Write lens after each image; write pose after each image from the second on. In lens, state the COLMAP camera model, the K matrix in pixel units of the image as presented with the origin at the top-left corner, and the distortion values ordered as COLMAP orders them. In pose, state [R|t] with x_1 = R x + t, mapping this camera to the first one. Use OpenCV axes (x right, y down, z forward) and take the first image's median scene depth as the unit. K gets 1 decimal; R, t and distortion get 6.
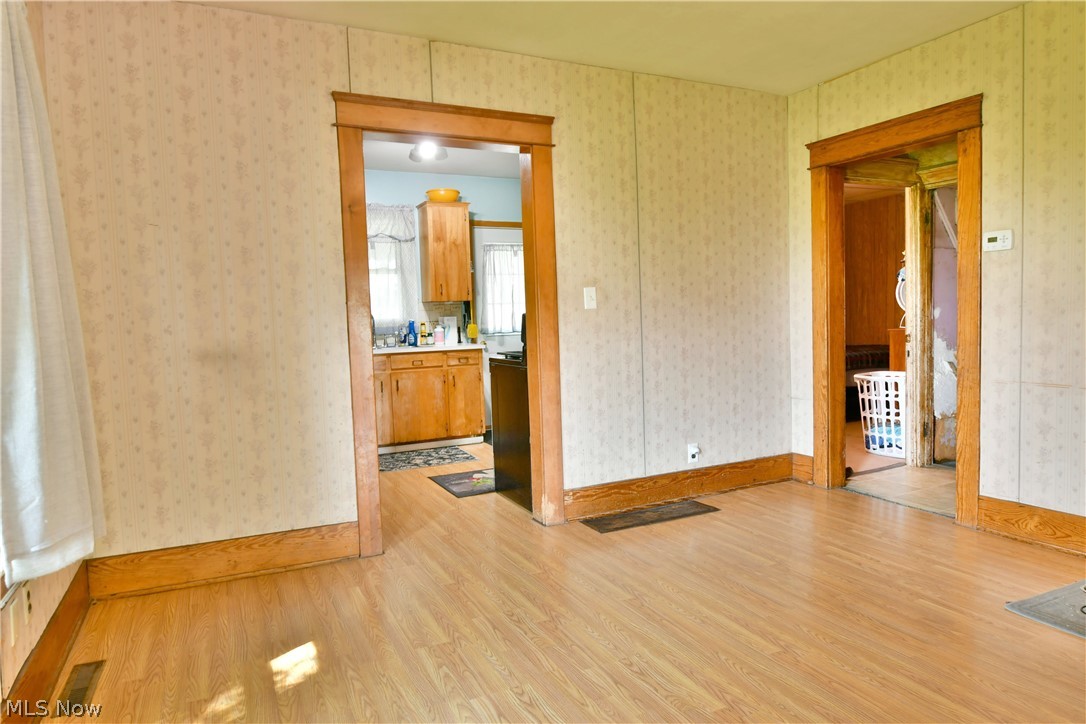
lens RADIAL K [[669.6, 0, 541.7], [0, 669.6, 365.4], [0, 0, 1]] dist [-0.009163, -0.000083]
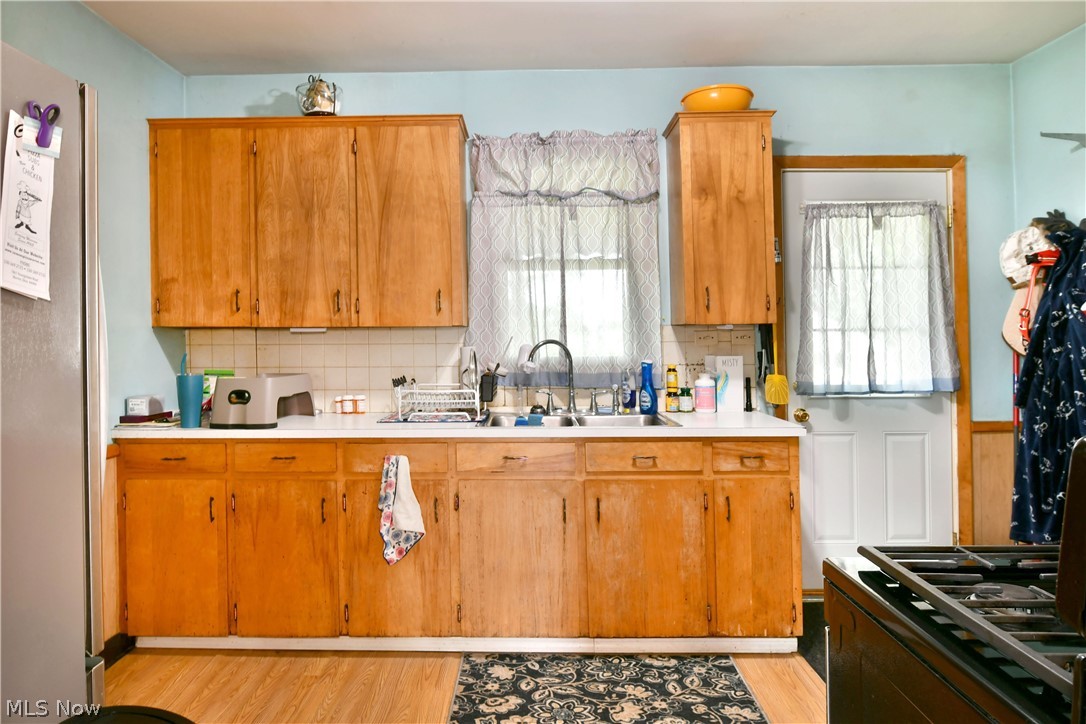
lens RADIAL K [[761.8, 0, 498.7], [0, 761.8, 318.2], [0, 0, 1]] dist [-0.038623, -0.000565]
pose [[0.893319, 0.007281, -0.449364, -0.065342], [-0.049549, 0.995369, -0.082374, -0.075179], [0.446683, 0.095852, 0.889543, 0.713352]]
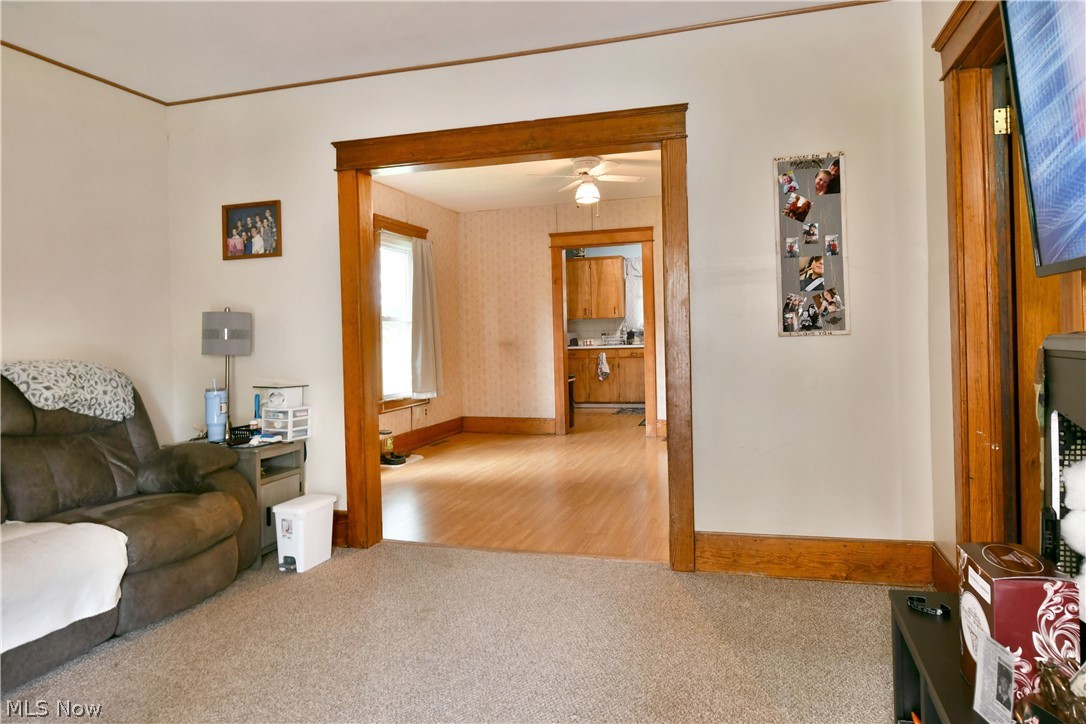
lens RADIAL K [[677.3, 0, 543.9], [0, 677.3, 336.3], [0, 0, 1]] dist [-0.005737, -0.000711]
pose [[0.723923, 0.016074, -0.689693, 1.043824], [-0.044930, 0.998705, -0.023884, 0.009123], [0.688416, 0.048278, 0.723708, -0.573148]]
